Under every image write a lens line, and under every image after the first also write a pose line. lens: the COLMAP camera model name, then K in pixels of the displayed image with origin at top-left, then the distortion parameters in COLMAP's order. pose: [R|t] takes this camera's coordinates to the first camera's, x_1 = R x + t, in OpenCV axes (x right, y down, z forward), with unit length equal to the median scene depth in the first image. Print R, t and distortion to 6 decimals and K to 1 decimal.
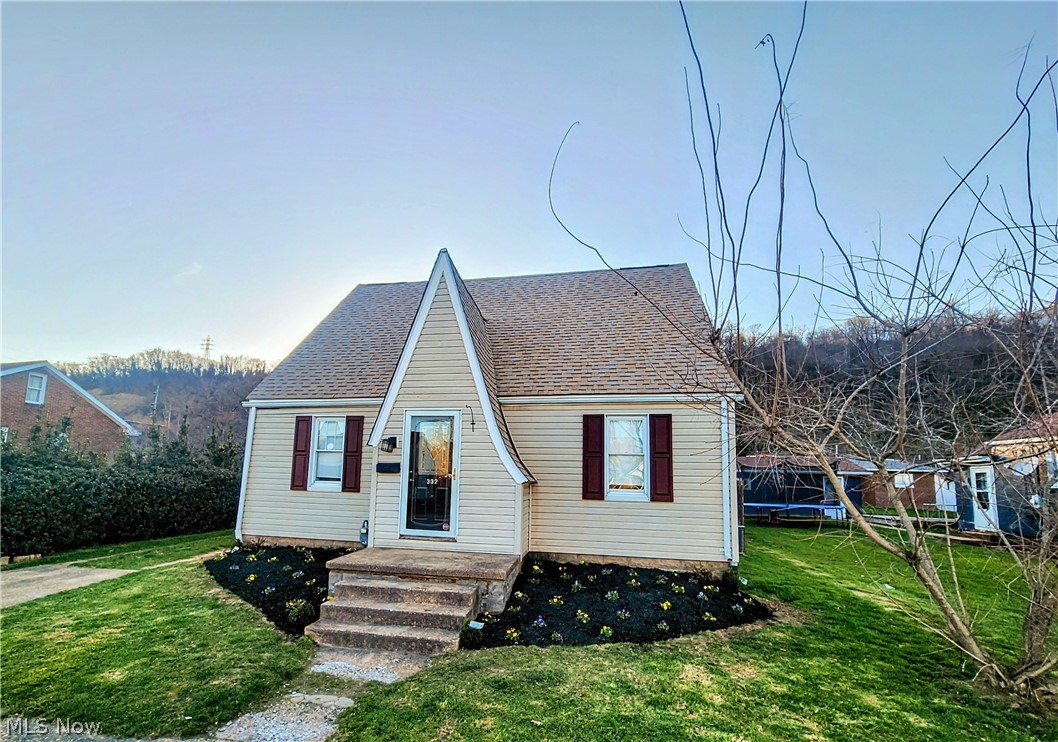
lens RADIAL K [[477.8, 0, 510.3], [0, 477.8, 425.4], [0, 0, 1]] dist [-0.000020, 0.000179]
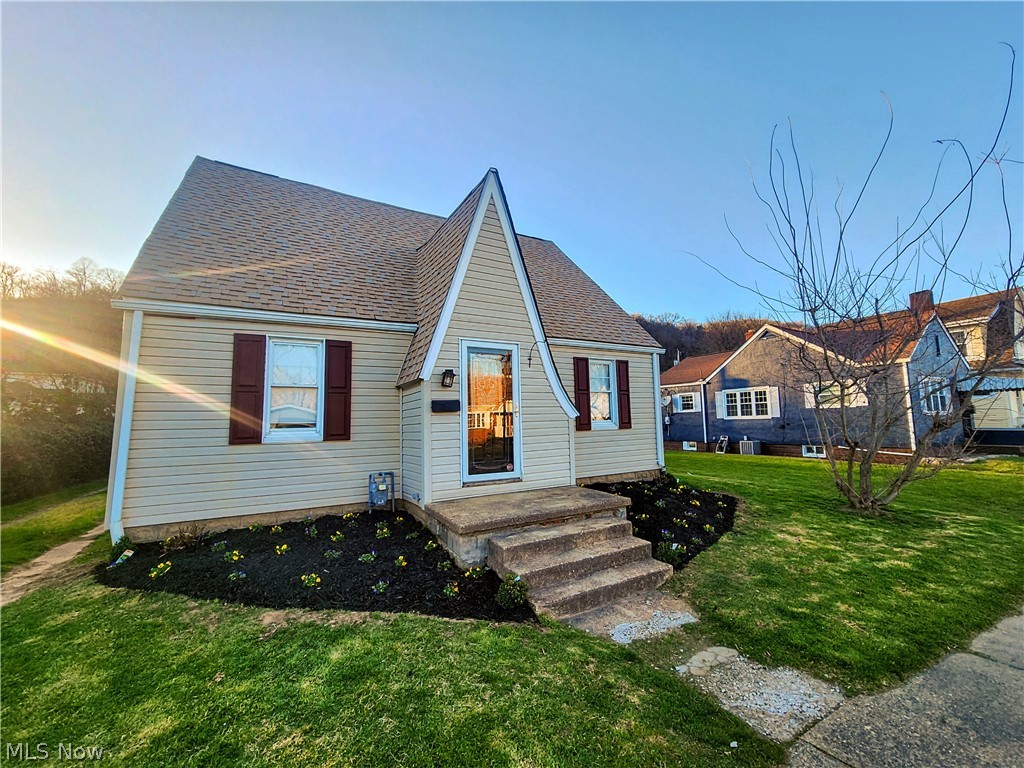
lens RADIAL K [[419.1, 0, 511.1], [0, 419.1, 377.8], [0, 0, 1]] dist [0.000738, 0.000073]
pose [[0.744622, 0.026685, 0.666952, -0.677138], [-0.035659, 0.999364, -0.000173, 0.035546], [-0.666533, -0.023655, 0.745100, 0.380425]]
